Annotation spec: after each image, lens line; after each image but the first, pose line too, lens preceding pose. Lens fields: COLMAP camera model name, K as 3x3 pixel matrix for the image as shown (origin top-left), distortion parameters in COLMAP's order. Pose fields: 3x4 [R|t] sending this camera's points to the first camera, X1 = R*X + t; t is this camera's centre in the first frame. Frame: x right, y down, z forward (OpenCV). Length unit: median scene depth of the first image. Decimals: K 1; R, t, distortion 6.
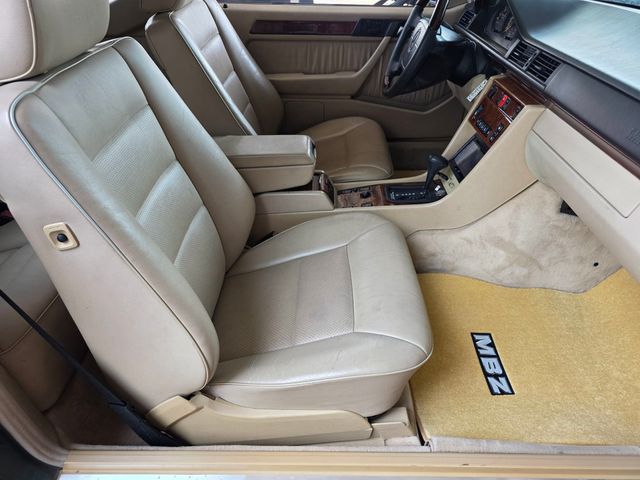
lens RADIAL K [[435.0, 0, 320.9], [0, 435.0, 242.5], [0, 0, 1]] dist [0.040989, -0.041762]
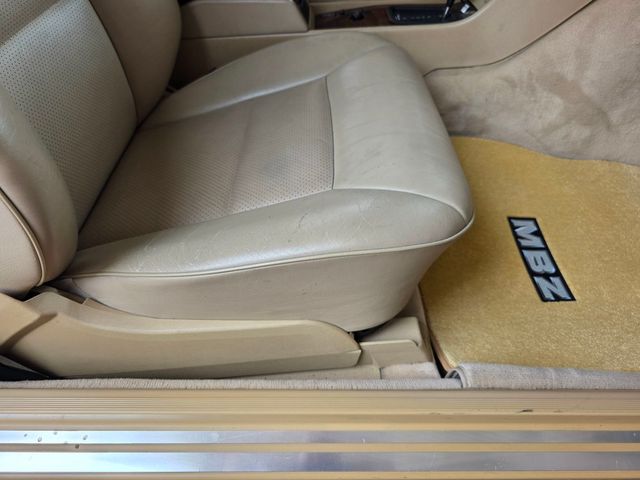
lens RADIAL K [[443.4, 0, 324.2], [0, 443.4, 238.5], [0, 0, 1]] dist [0.024710, -0.042878]
pose [[0.999198, 0.007196, 0.039387, 0.032238], [-0.013033, 0.988601, 0.149995, 0.138794], [-0.037859, -0.150388, 0.987902, 0.322915]]
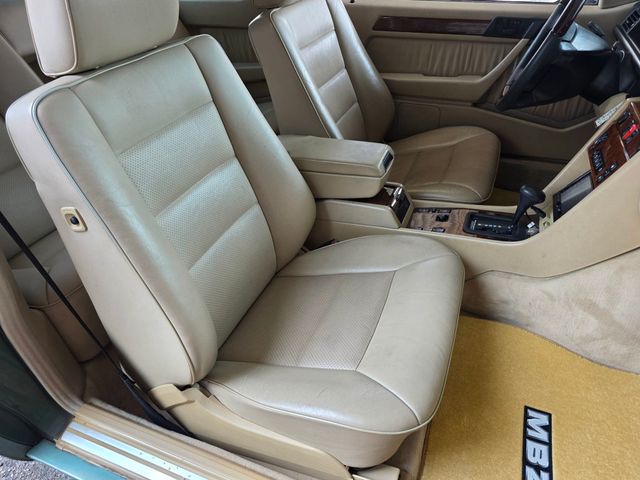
lens RADIAL K [[435.0, 0, 320.9], [0, 435.0, 242.5], [0, 0, 1]] dist [0.040989, -0.041762]
pose [[0.929072, 0.188818, -0.318078, 0.188302], [-0.182444, 0.981944, 0.050004, -0.067761], [0.321776, 0.011574, 0.946745, 0.085134]]
